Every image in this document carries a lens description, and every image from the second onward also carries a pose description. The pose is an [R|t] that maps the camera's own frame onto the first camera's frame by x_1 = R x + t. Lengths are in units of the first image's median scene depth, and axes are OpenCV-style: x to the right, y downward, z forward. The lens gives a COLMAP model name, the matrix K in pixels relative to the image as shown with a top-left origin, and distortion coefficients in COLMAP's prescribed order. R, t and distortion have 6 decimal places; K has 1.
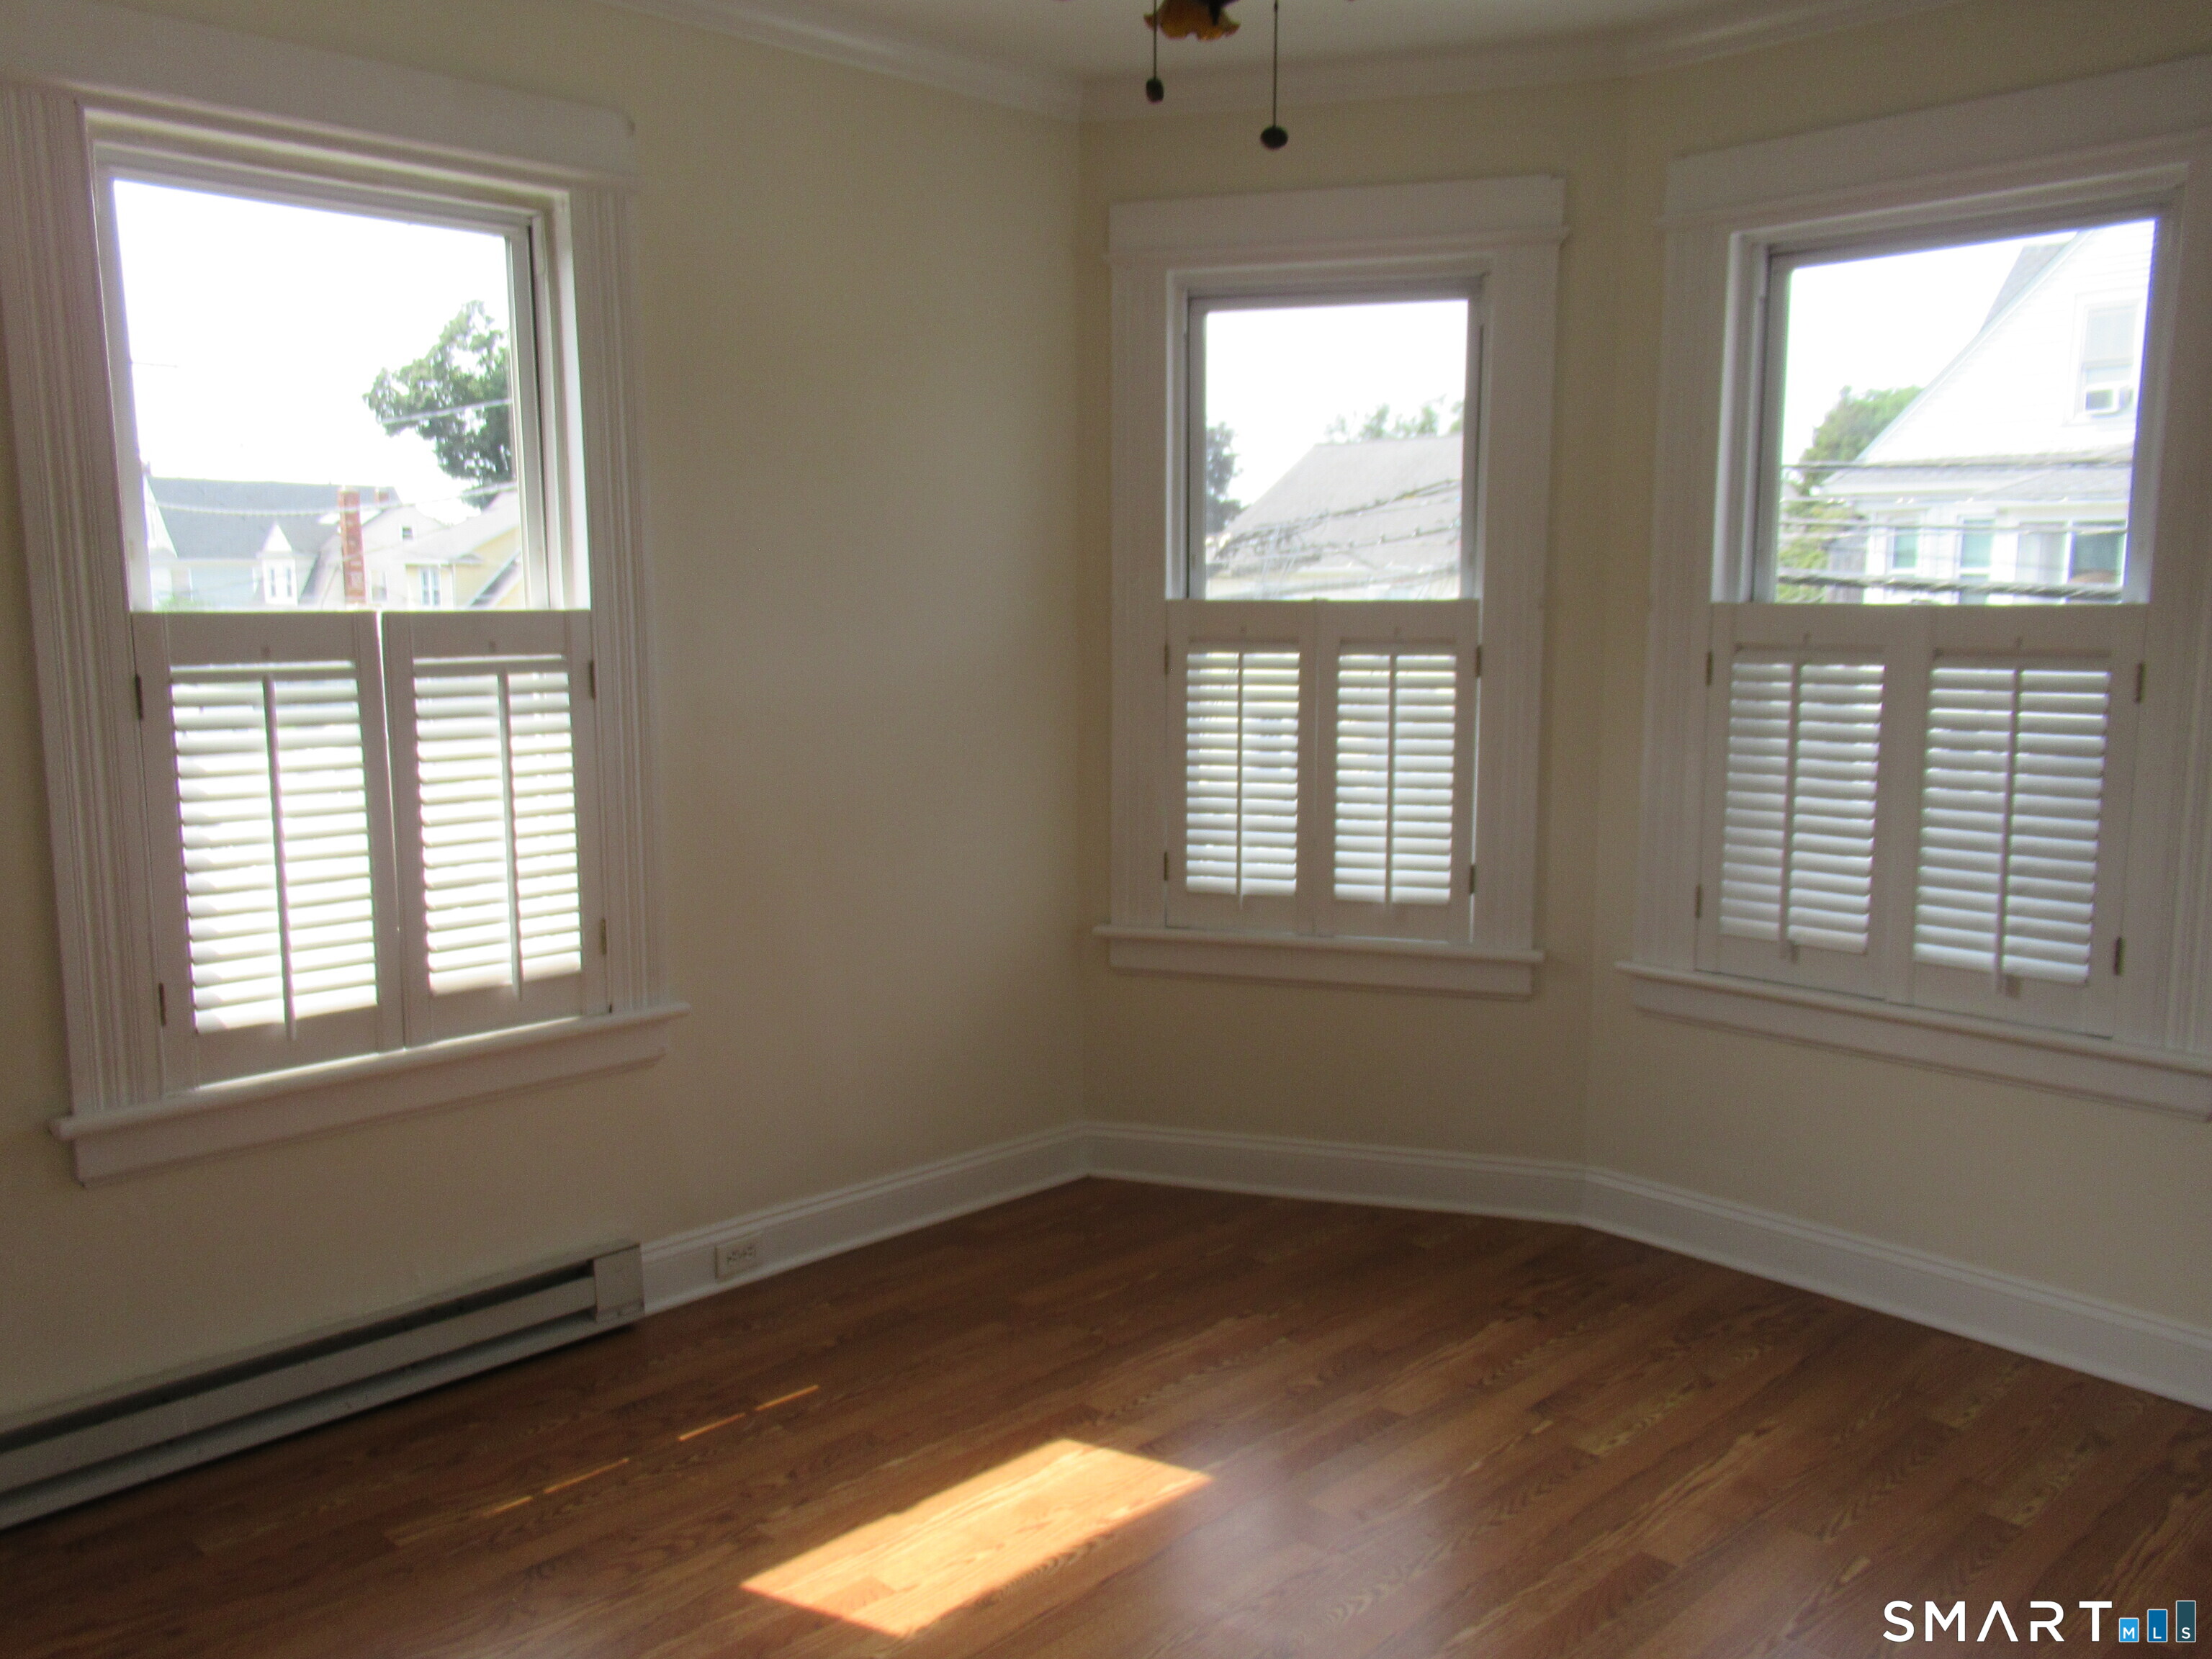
lens RADIAL K [[1802.2, 0, 1100.9], [0, 1802.2, 832.5], [0, 0, 1]] dist [0.051993, 0.013844]
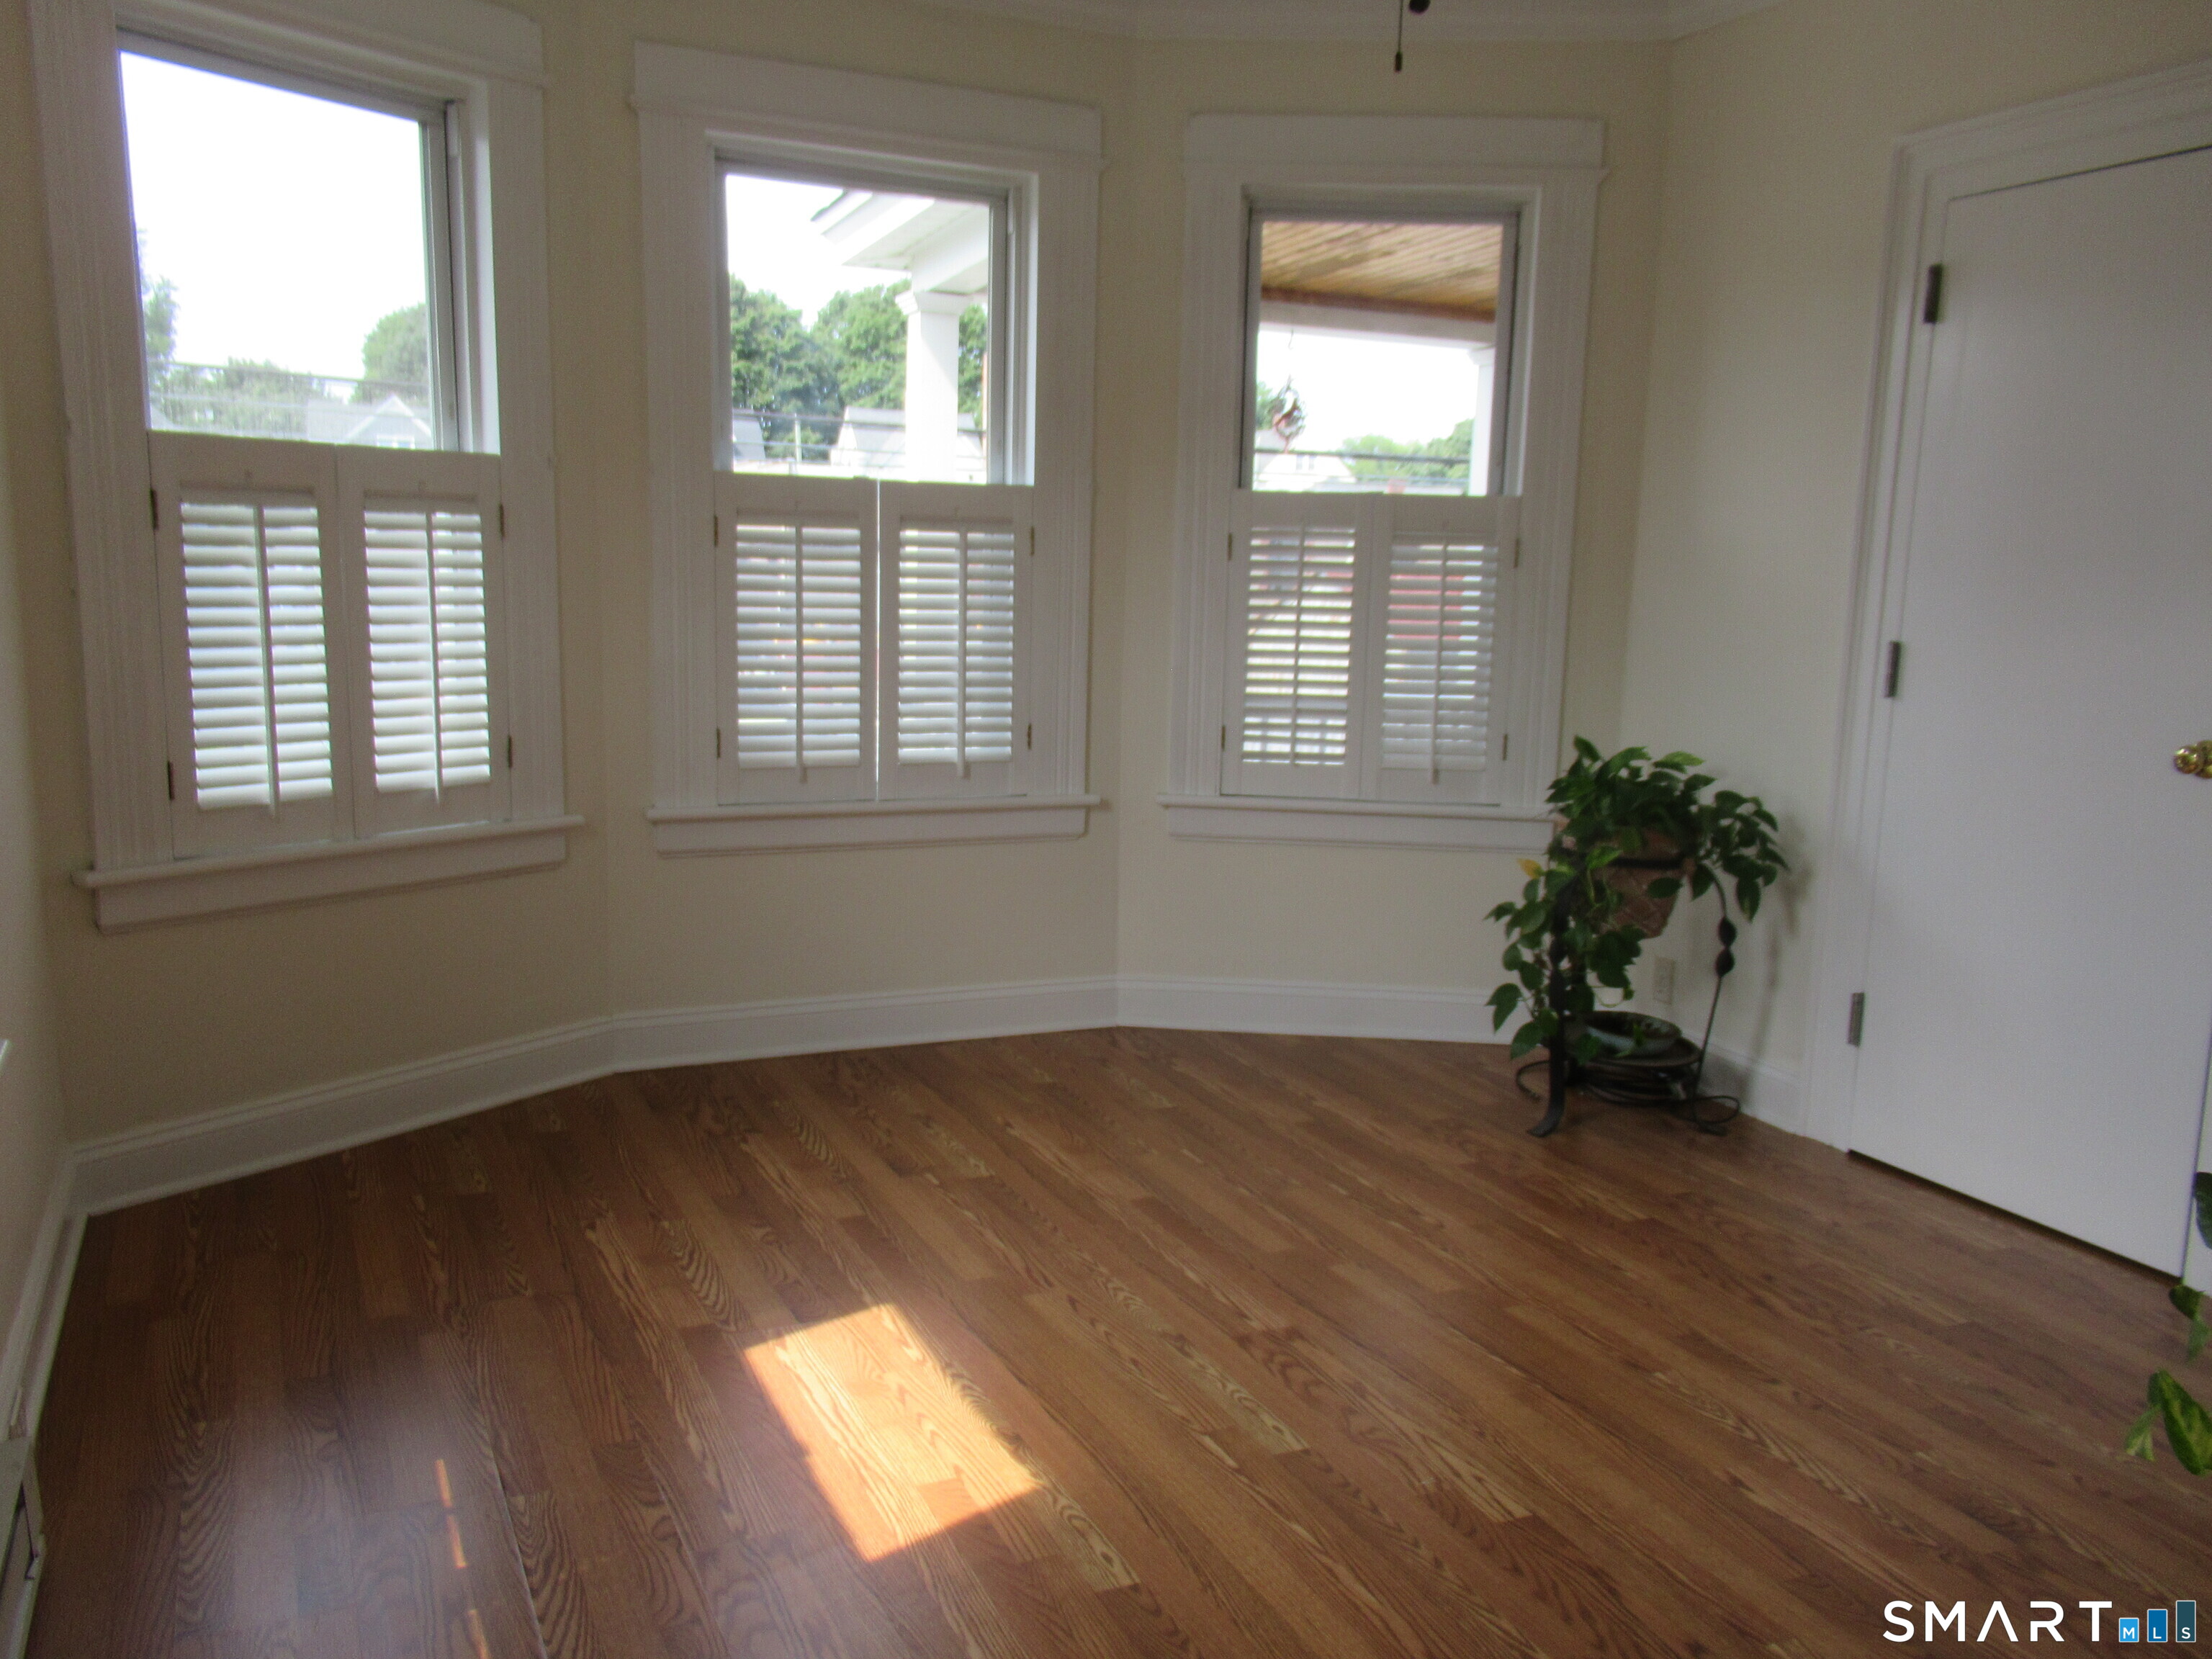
lens RADIAL K [[1802.2, 0, 1099.5], [0, 1802.2, 830.5], [0, 0, 1]] dist [0.051993, 0.013844]
pose [[0.345923, -0.141209, 0.927576, -0.614493], [0.097011, 0.988694, 0.114335, -0.012698], [-0.933234, 0.050434, 0.355711, 0.385110]]
